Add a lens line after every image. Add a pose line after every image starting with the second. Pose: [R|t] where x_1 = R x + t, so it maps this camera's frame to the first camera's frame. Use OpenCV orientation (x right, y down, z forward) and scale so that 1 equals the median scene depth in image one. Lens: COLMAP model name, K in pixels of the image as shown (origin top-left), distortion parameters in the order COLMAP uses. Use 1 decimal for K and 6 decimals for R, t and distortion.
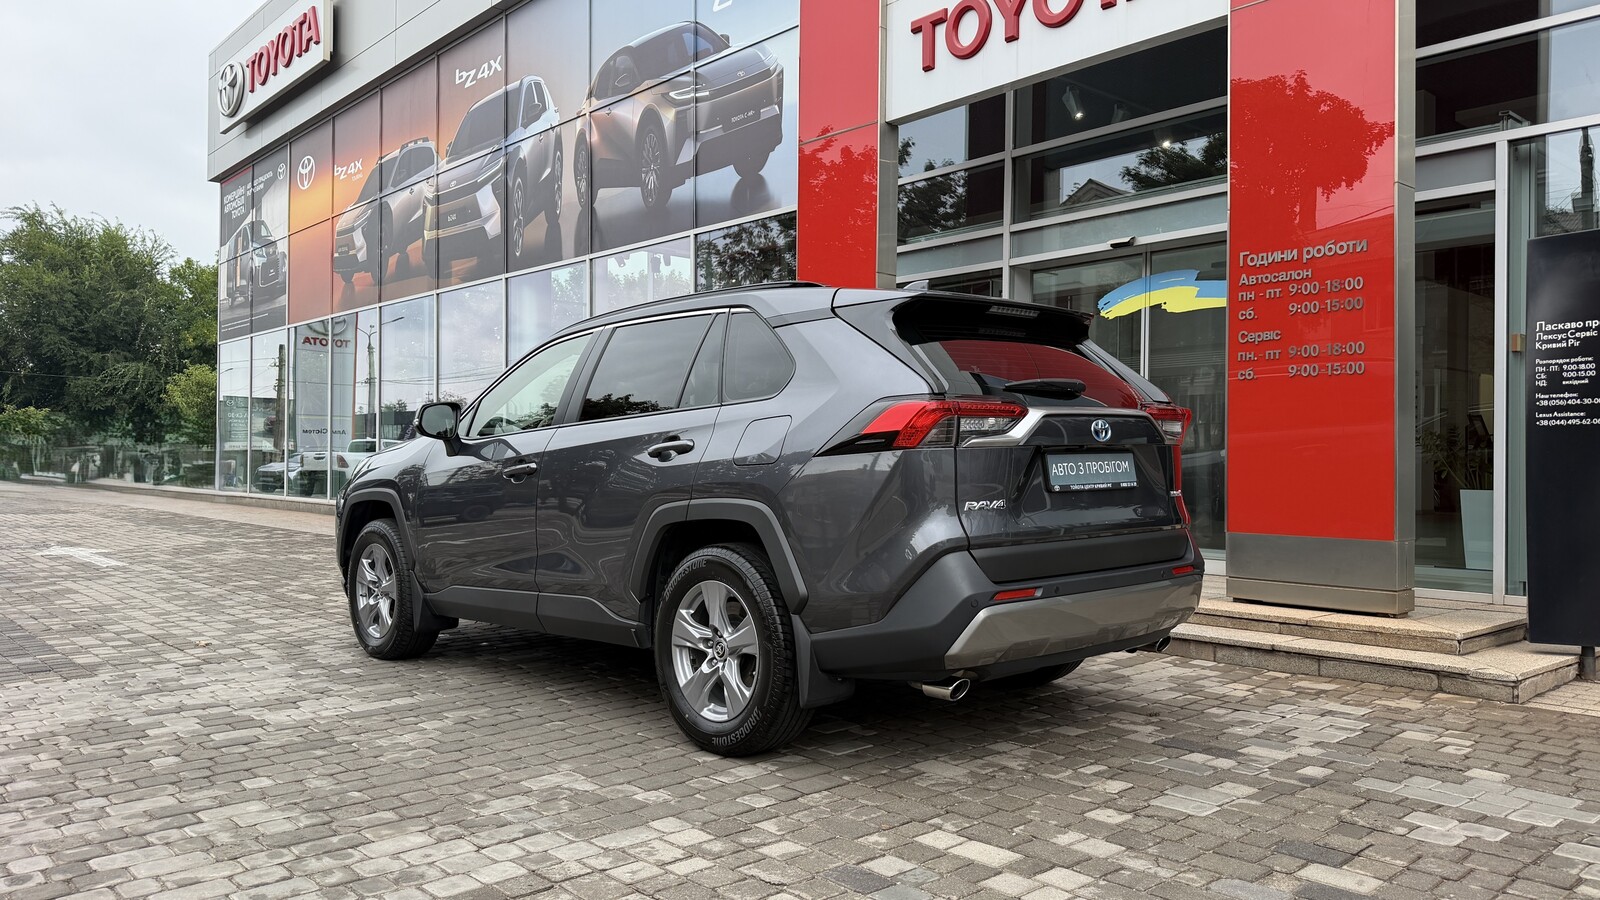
lens RADIAL K [[1158.9, 0, 833.8], [0, 1158.9, 464.1], [0, 0, 1]] dist [0.048875, -0.066195]
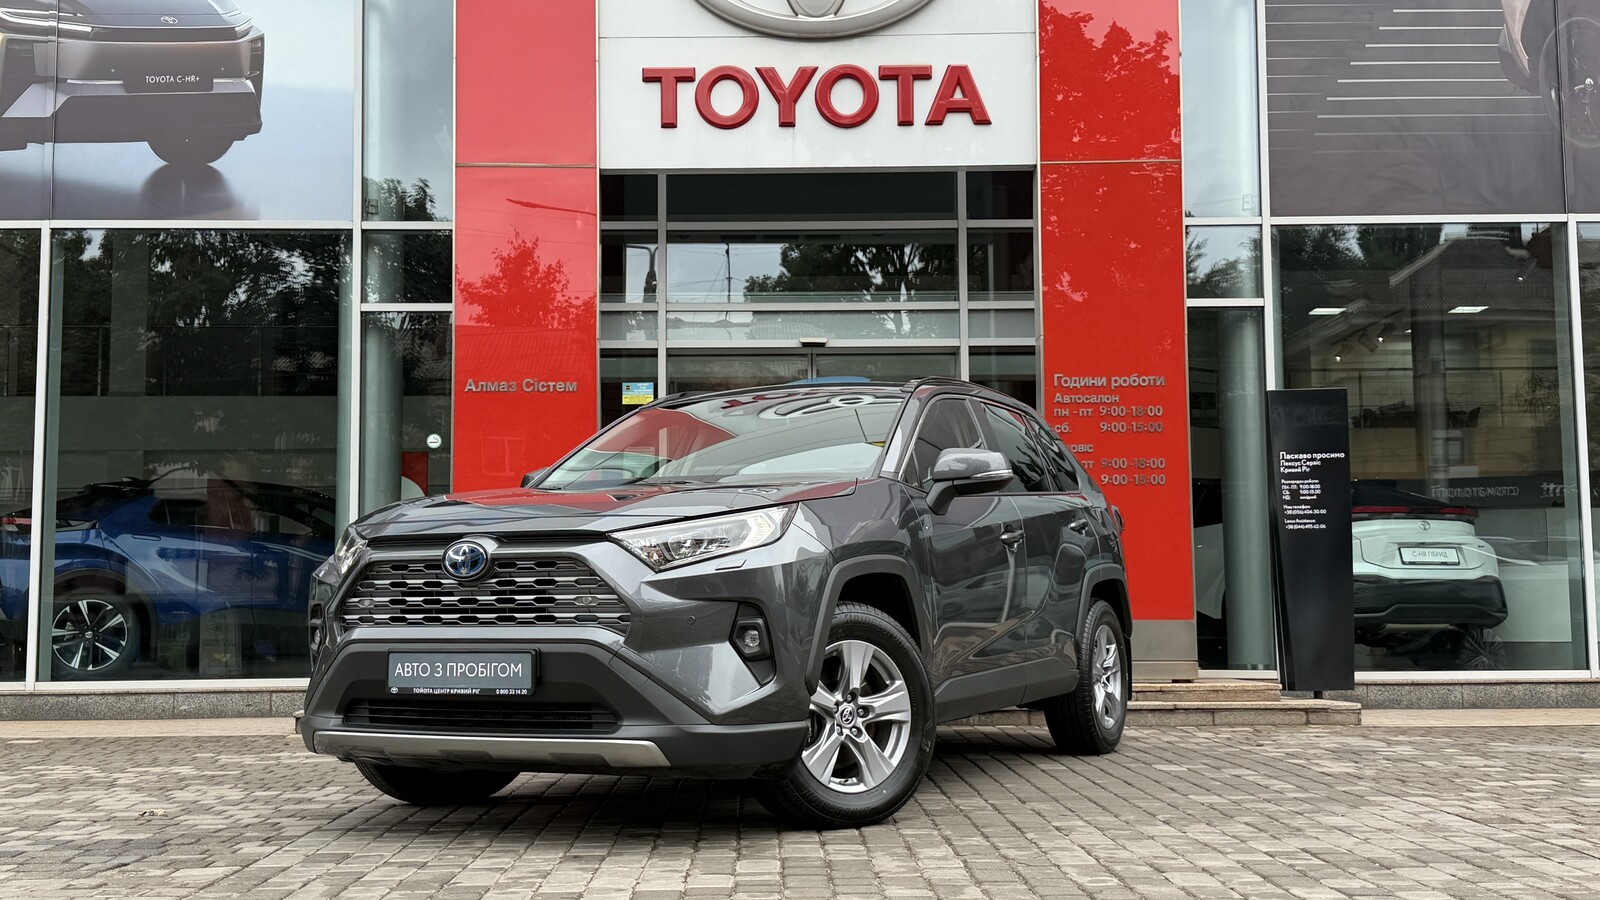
lens RADIAL K [[1634.0, 0, 782.4], [0, 1634.0, 476.1], [0, 0, 1]] dist [0.203764, -0.402689]
pose [[0.666538, 0.056247, 0.743346, -1.044379], [0.012293, 0.996185, -0.086402, 0.055975], [-0.745370, 0.066728, 0.663303, 0.136607]]
